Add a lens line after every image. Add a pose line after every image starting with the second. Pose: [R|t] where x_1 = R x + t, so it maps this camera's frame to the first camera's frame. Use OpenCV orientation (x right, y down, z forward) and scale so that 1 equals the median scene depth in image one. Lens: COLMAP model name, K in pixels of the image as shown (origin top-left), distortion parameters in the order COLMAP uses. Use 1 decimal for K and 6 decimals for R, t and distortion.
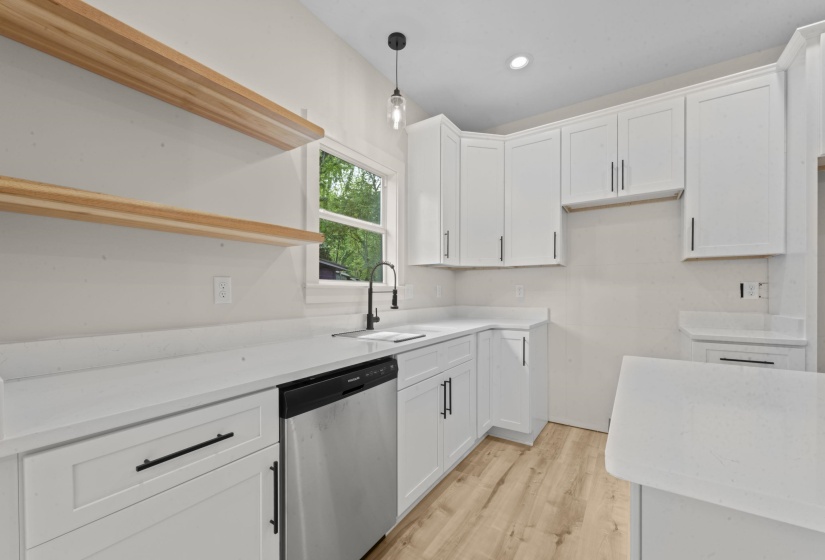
lens RADIAL K [[331.3, 0, 420.2], [0, 331.3, 293.6], [0, 0, 1]] dist [0.003879, 0.000352]
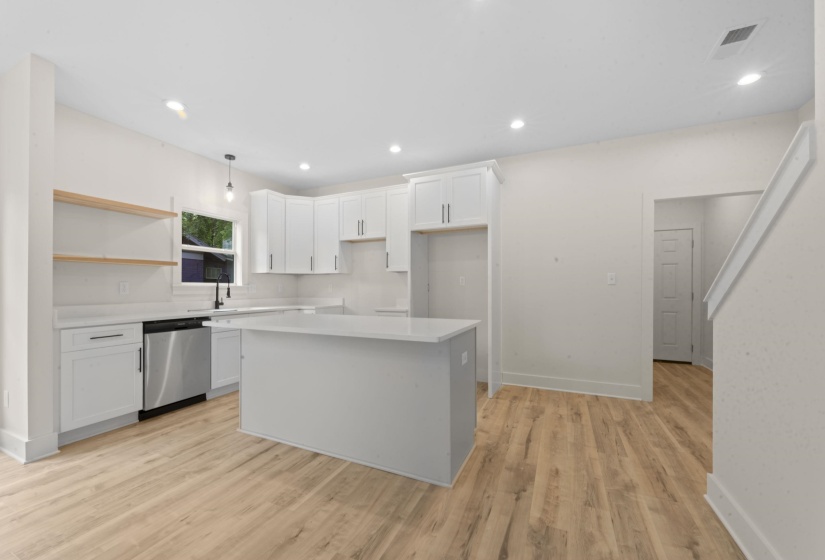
lens RADIAL K [[331.3, 0, 417.5], [0, 331.3, 287.2], [0, 0, 1]] dist [0.003879, 0.000352]
pose [[0.989454, -0.002498, 0.144829, 0.685232], [0.003810, 0.999954, -0.008781, 0.006490], [-0.144800, 0.009240, 0.989418, -0.992053]]
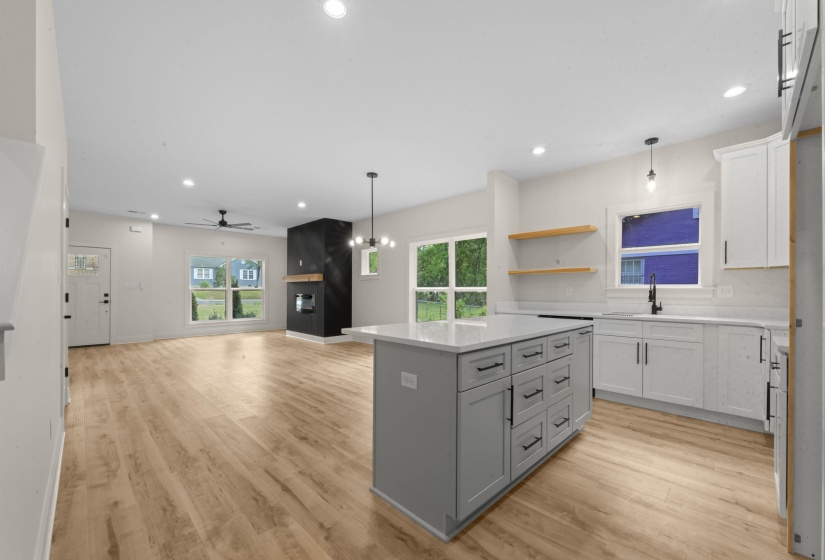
lens RADIAL K [[331.3, 0, 405.0], [0, 331.3, 297.3], [0, 0, 1]] dist [0.003879, 0.000352]
pose [[-0.230206, 0.020256, -0.972931, 1.743160], [-0.007908, 0.999711, 0.022684, -0.004908], [0.973110, 0.012916, -0.229979, 0.164374]]
